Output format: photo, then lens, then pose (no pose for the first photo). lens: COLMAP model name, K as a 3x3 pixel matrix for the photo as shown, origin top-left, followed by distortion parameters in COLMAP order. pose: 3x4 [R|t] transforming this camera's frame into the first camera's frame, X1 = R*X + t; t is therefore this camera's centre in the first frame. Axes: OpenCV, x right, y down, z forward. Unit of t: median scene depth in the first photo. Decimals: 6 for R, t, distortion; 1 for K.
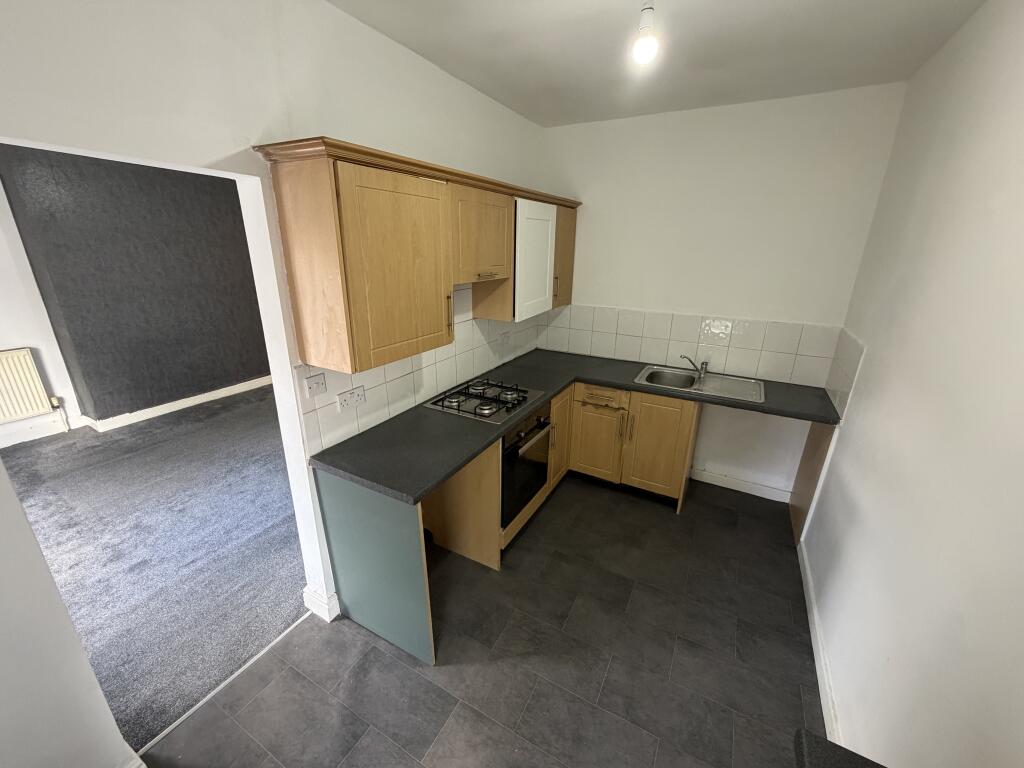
lens RADIAL K [[409.5, 0, 508.9], [0, 409.5, 383.9], [0, 0, 1]] dist [0.000019, 0.000281]
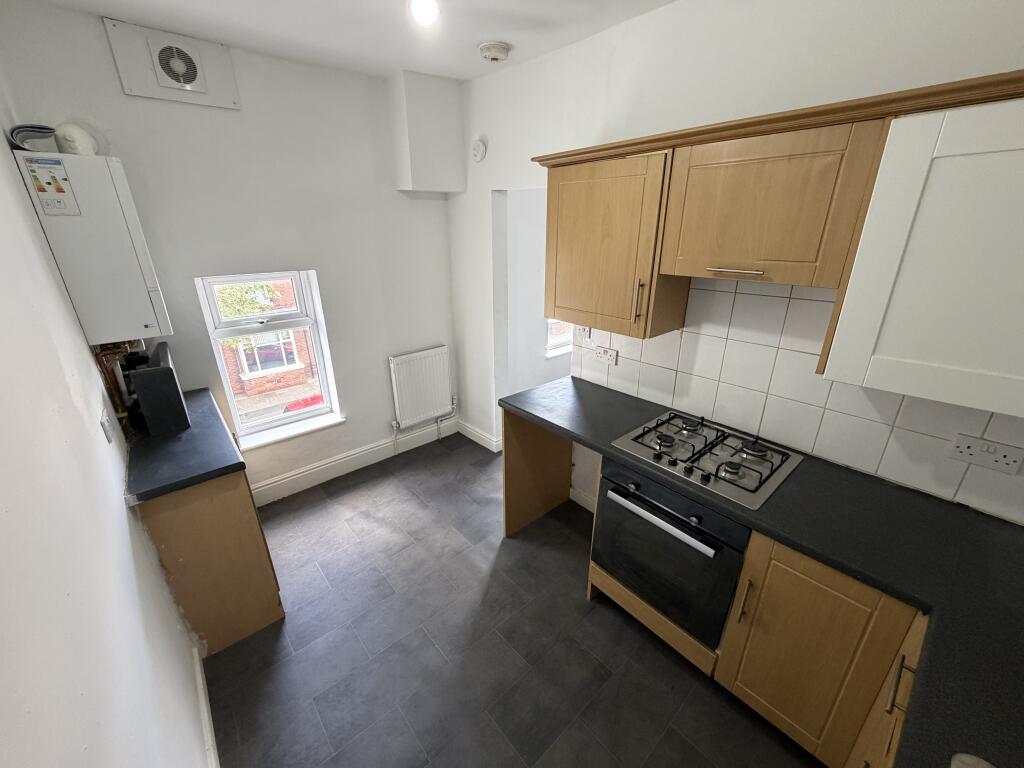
lens RADIAL K [[409.5, 0, 508.9], [0, 409.5, 383.9], [0, 0, 1]] dist [0.000019, 0.000281]
pose [[-0.344074, 0.325724, -0.880634, 0.538546], [-0.304481, 0.848510, 0.432807, -0.219104], [0.888203, 0.417054, -0.192774, 0.670993]]
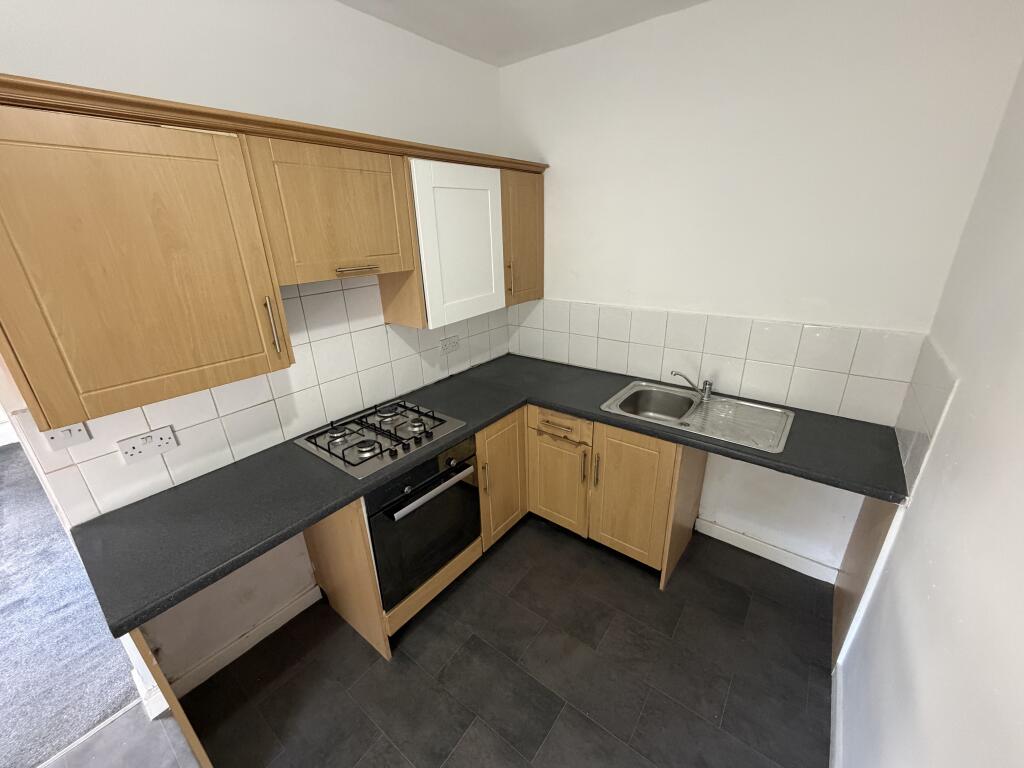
lens RADIAL K [[409.5, 0, 508.9], [0, 409.5, 383.9], [0, 0, 1]] dist [0.000019, 0.000281]
pose [[0.987200, 0.014959, -0.158784, 0.251105], [-0.009136, 0.999261, 0.037342, -0.071124], [0.159225, -0.035413, 0.986607, 0.246751]]
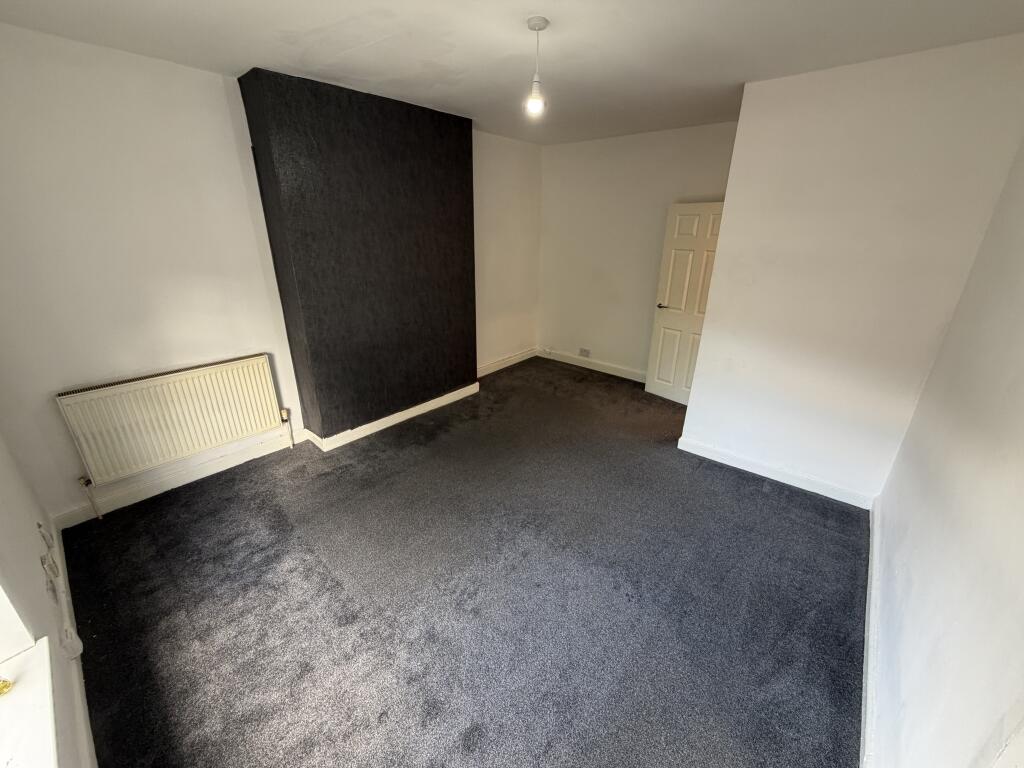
lens RADIAL K [[409.5, 0, 508.9], [0, 409.5, 383.9], [0, 0, 1]] dist [0.000019, 0.000281]
pose [[0.977077, 0.069333, -0.201282, -0.616357], [-0.061819, 0.997144, 0.043387, -0.116507], [0.203715, -0.029949, 0.978572, 0.323483]]
